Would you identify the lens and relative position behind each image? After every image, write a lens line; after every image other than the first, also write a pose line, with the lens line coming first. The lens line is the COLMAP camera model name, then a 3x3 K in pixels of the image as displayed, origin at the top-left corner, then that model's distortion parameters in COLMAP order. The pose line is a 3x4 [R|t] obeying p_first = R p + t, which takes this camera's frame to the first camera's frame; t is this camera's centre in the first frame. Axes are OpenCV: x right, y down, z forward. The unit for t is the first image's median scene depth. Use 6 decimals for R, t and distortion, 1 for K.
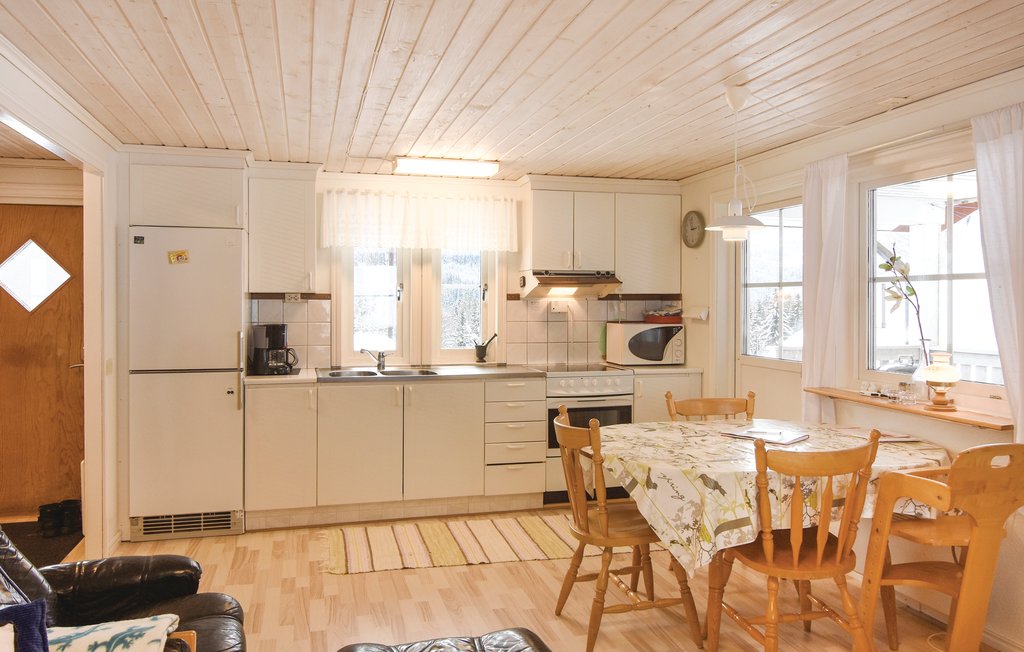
lens RADIAL K [[743.0, 0, 511.6], [0, 743.0, 307.2], [0, 0, 1]] dist [0.000049, -0.000009]
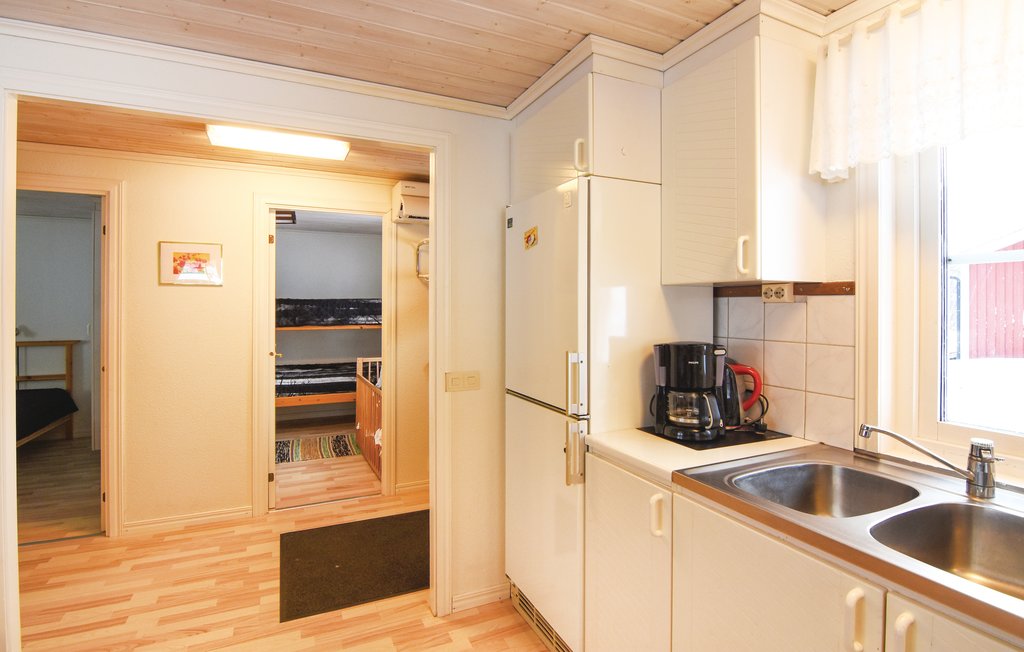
lens RADIAL K [[496.3, 0, 509.8], [0, 496.3, 307.4], [0, 0, 1]] dist [-0.001208, -0.000056]
pose [[0.171007, -0.000449, -0.985270, 0.006540], [-0.007365, 0.999971, -0.001734, -0.001272], [0.985242, 0.007554, 0.170999, 0.762972]]
